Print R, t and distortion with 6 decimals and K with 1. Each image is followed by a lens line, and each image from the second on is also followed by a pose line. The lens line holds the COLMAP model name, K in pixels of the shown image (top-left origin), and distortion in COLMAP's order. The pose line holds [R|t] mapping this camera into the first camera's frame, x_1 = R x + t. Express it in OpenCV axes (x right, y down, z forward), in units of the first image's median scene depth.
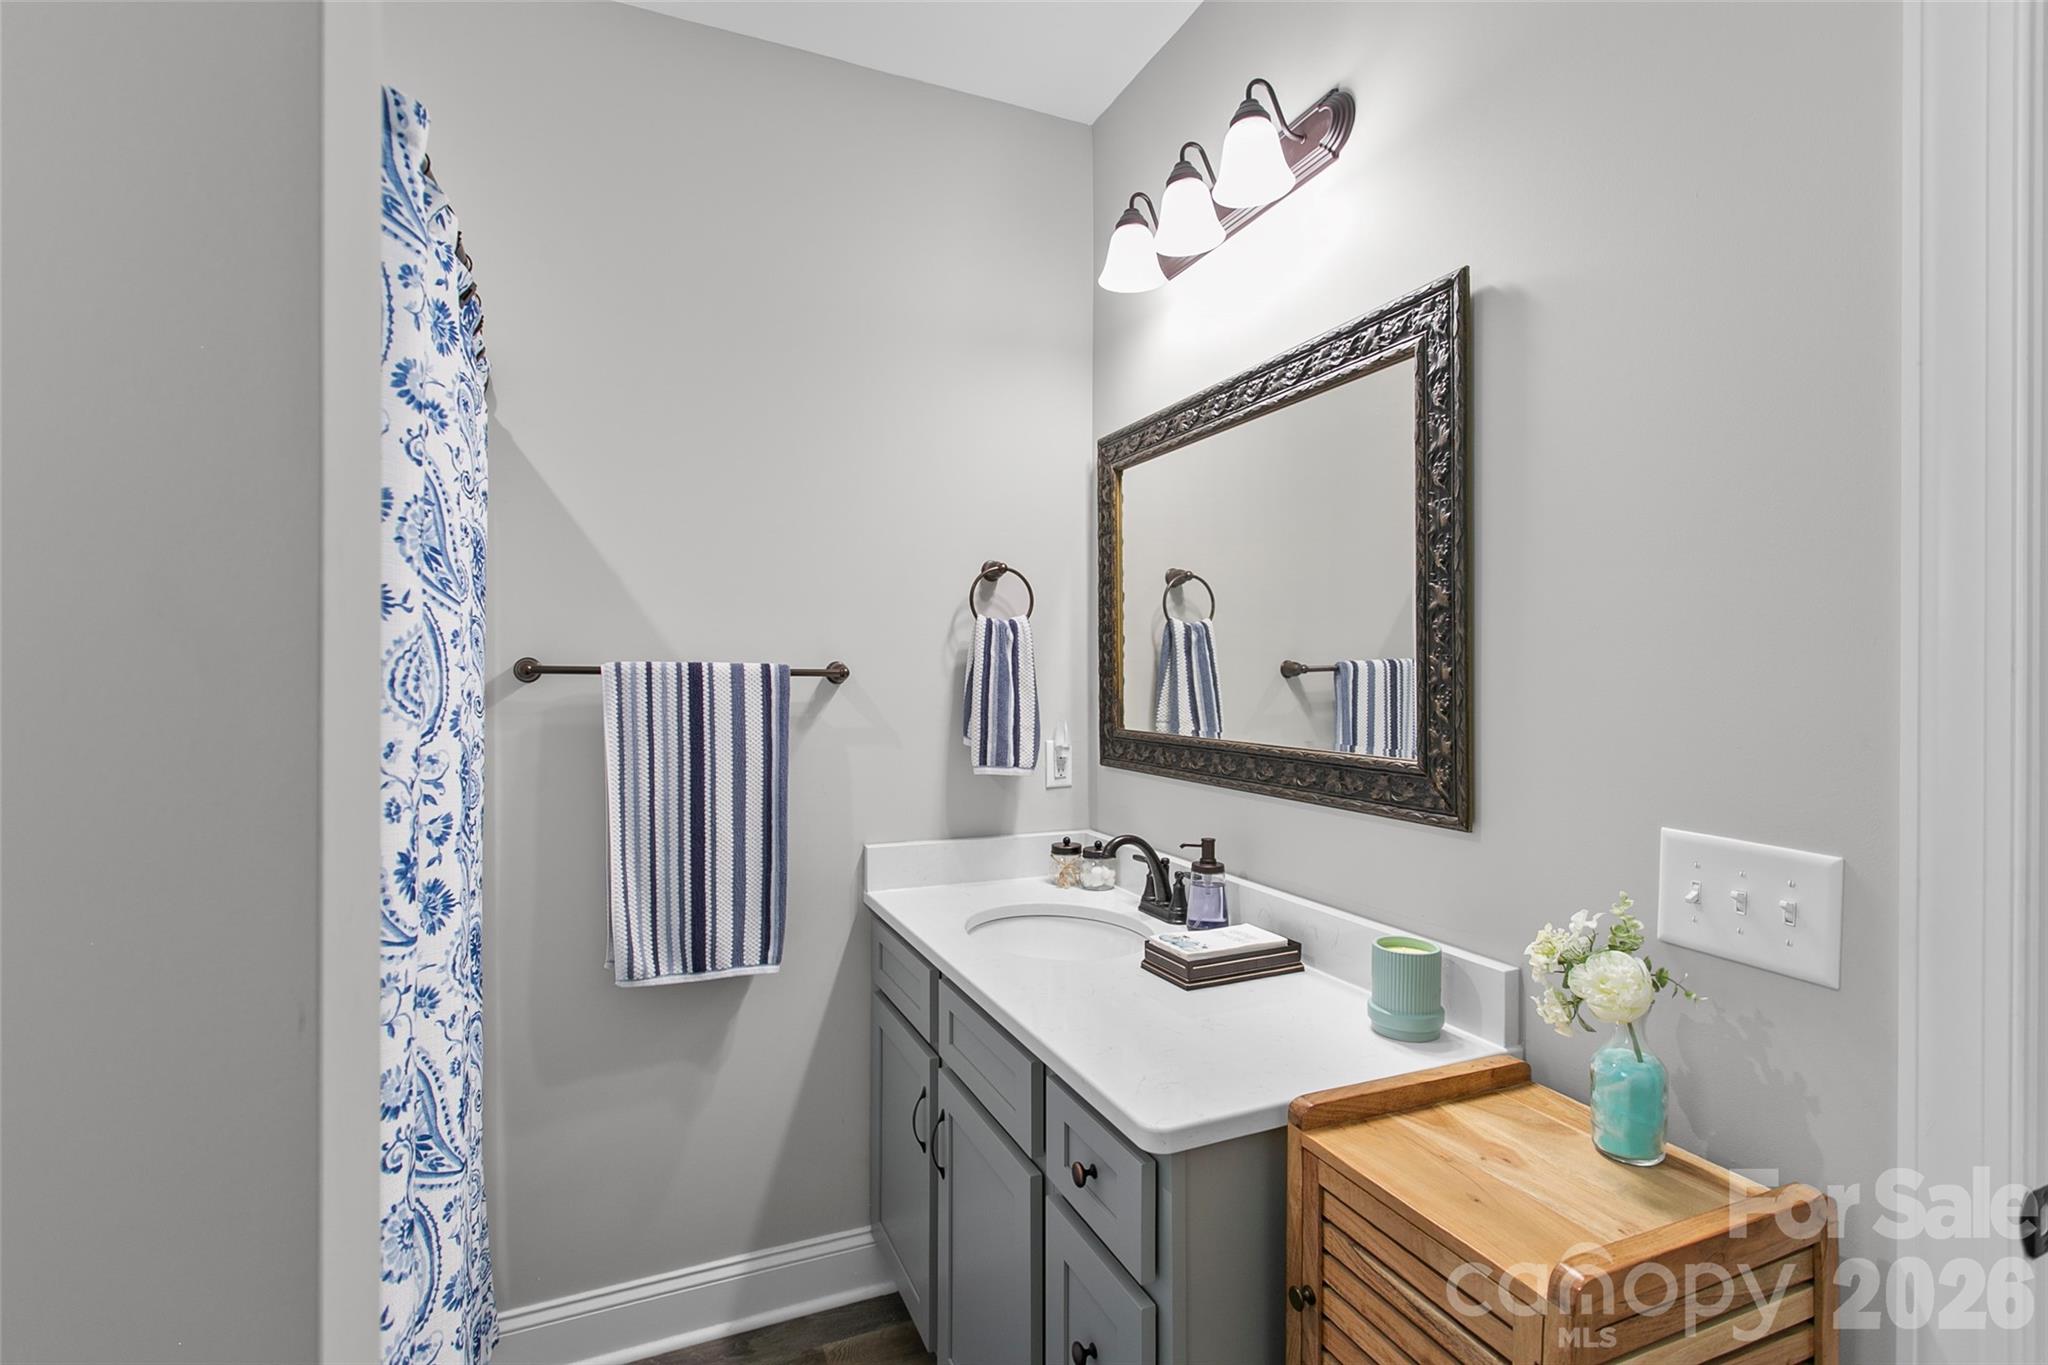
lens RADIAL K [[970.3, 0, 1033.2], [0, 970.3, 678.6], [0, 0, 1]] dist [0.002584, -0.000446]
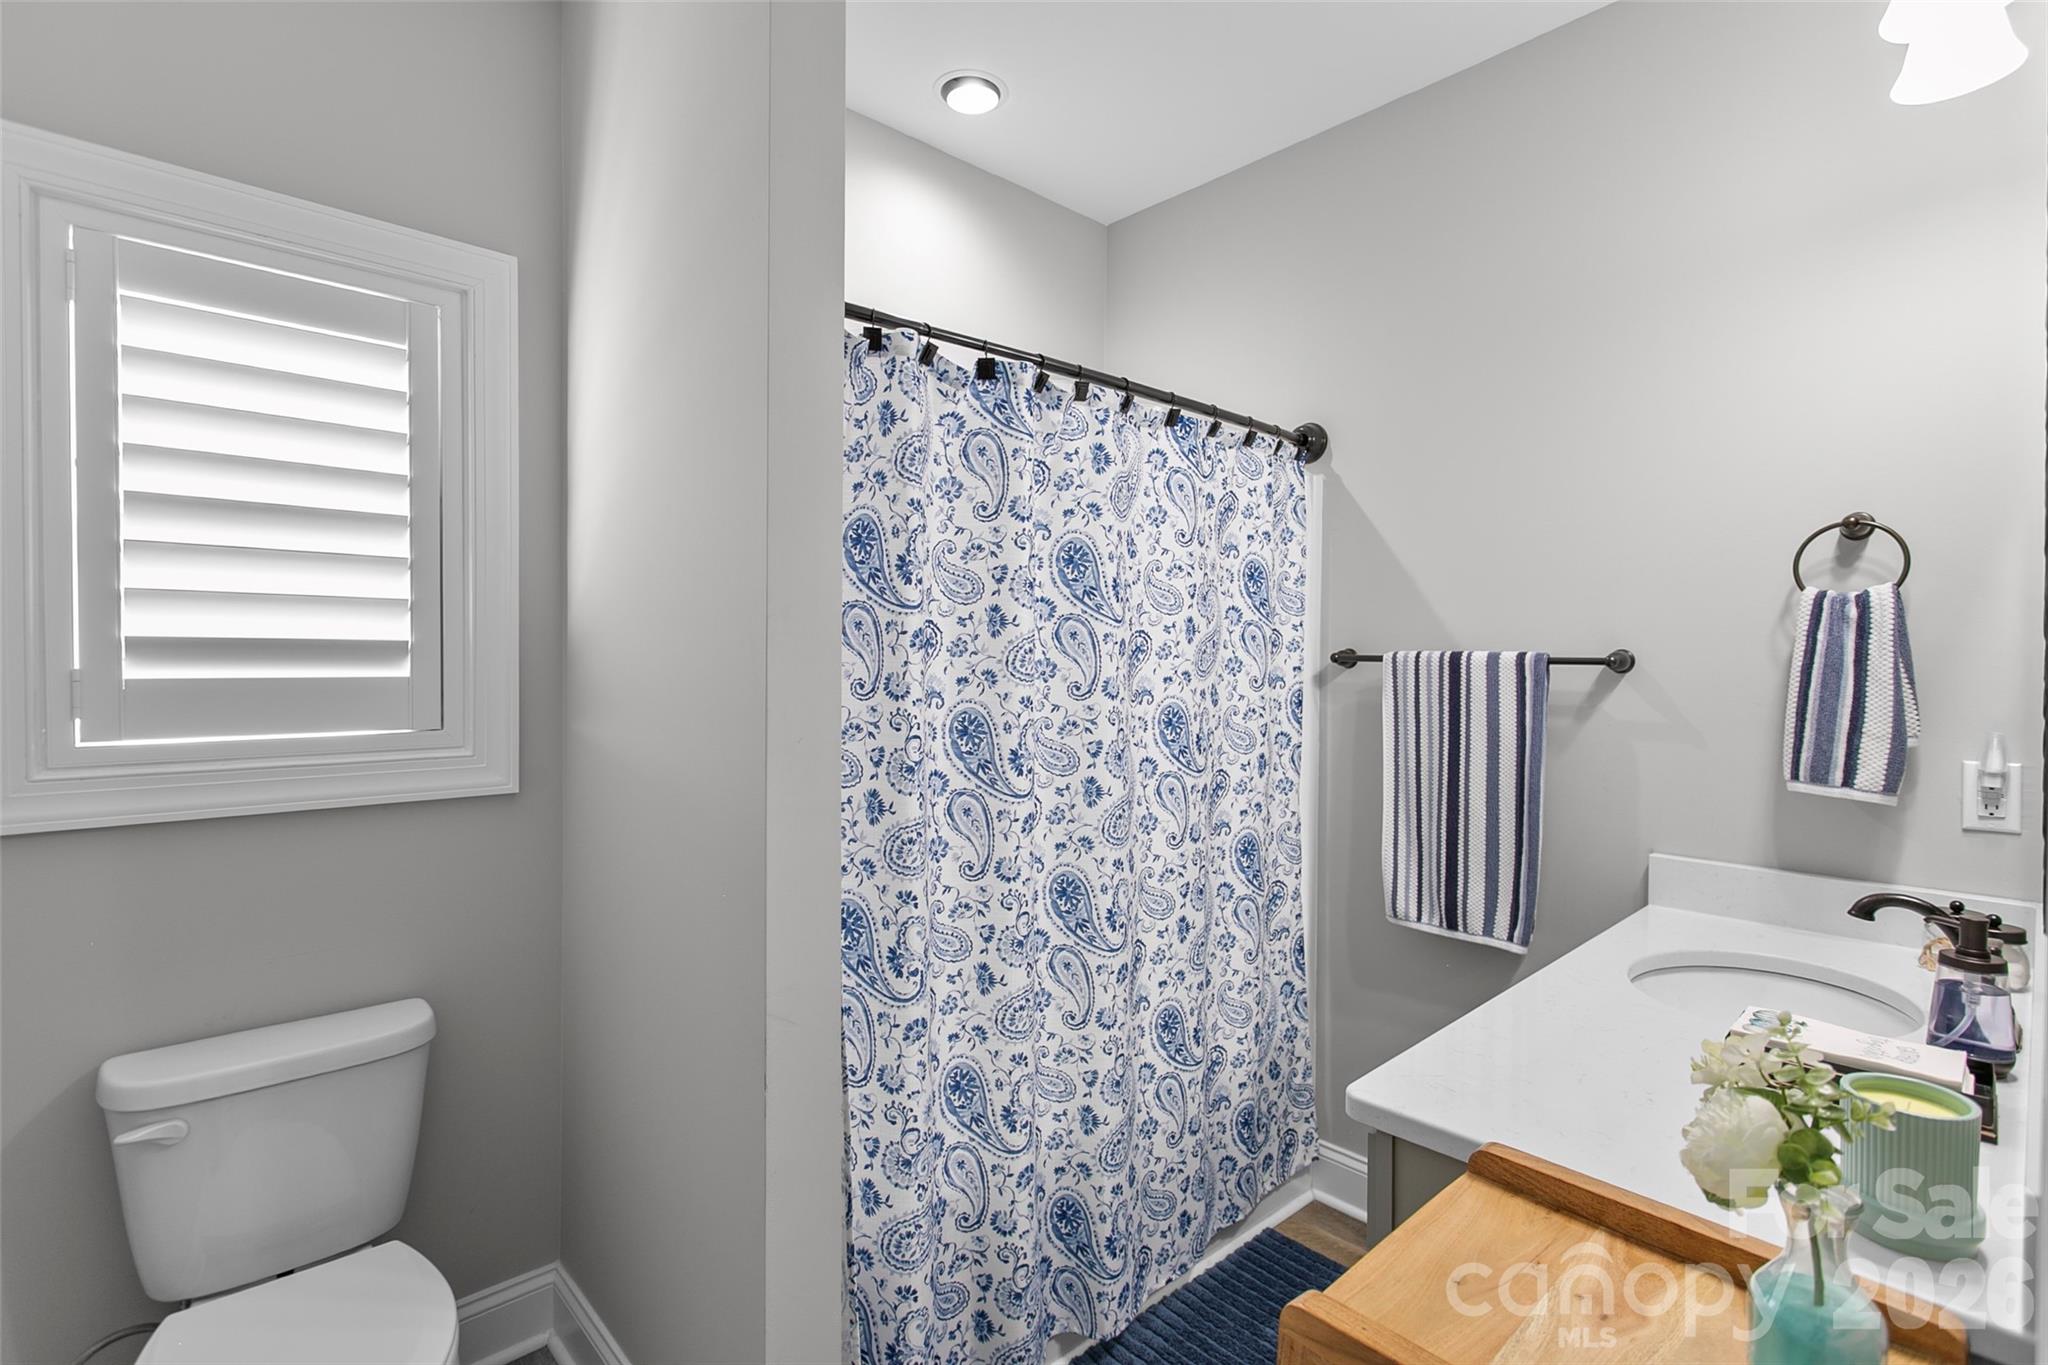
lens RADIAL K [[970.3, 0, 1033.0], [0, 970.3, 677.3], [0, 0, 1]] dist [0.002584, -0.000446]
pose [[0.317693, 0.016353, -0.948053, 0.555844], [-0.010809, 0.999849, 0.013625, 0.002956], [0.948132, 0.005919, 0.317822, 0.189771]]
